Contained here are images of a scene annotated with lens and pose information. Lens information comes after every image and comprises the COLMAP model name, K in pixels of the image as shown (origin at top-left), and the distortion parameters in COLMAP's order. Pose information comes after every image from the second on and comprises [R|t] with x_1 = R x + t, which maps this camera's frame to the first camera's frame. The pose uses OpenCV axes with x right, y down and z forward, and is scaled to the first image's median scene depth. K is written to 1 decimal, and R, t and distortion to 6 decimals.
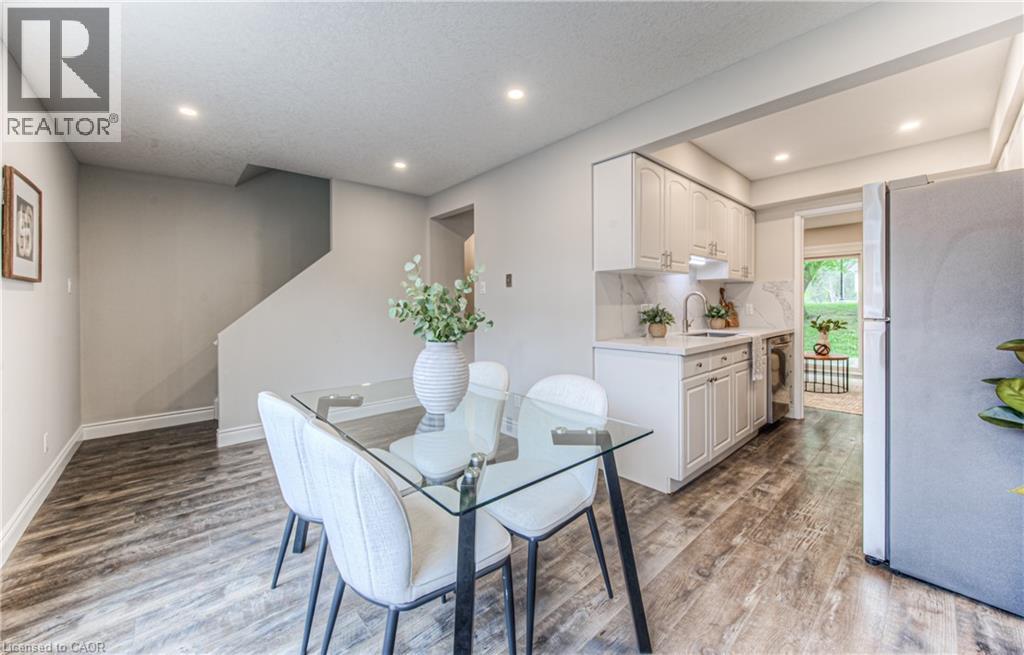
lens RADIAL K [[394.1, 0, 502.5], [0, 394.1, 308.6], [0, 0, 1]] dist [-0.001948, -0.000243]
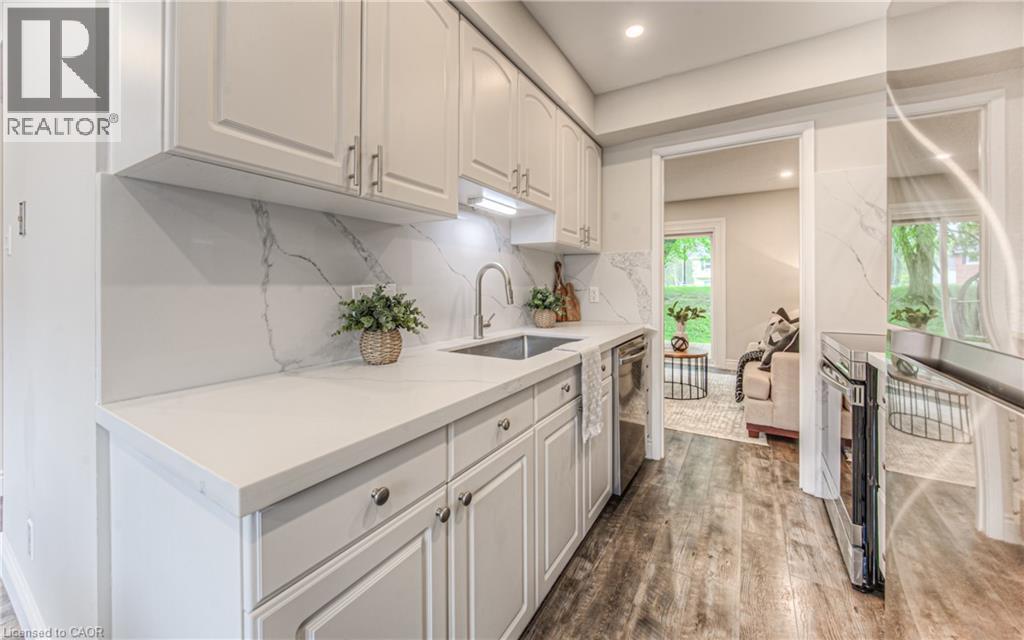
lens RADIAL K [[394.1, 0, 515.4], [0, 394.1, 285.4], [0, 0, 1]] dist [-0.001426, -0.000415]
pose [[0.951488, 0.008274, 0.307576, 0.315093], [-0.004106, 0.999891, -0.014196, -0.003587], [-0.307660, 0.012244, 0.951418, 0.435018]]
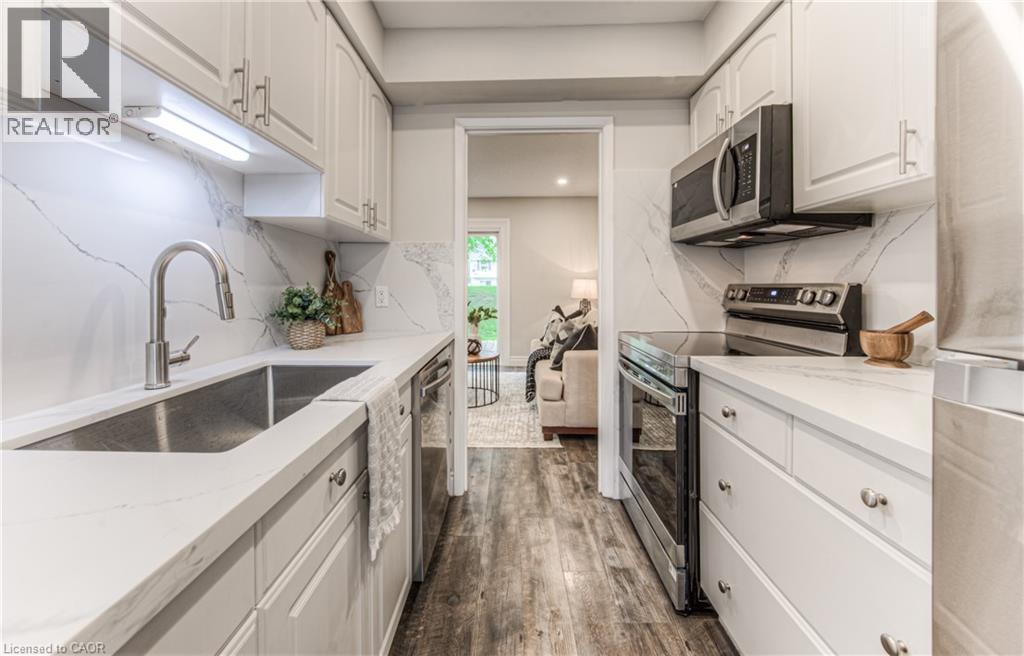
lens RADIAL K [[391.5, 0, 504.6], [0, 391.5, 283.9], [0, 0, 1]] dist [-0.001853, -0.000148]
pose [[0.674942, 0.010248, 0.737799, 0.386835], [0.002509, 0.999866, -0.016184, -0.005712], [-0.737866, 0.012775, 0.674826, 0.581603]]
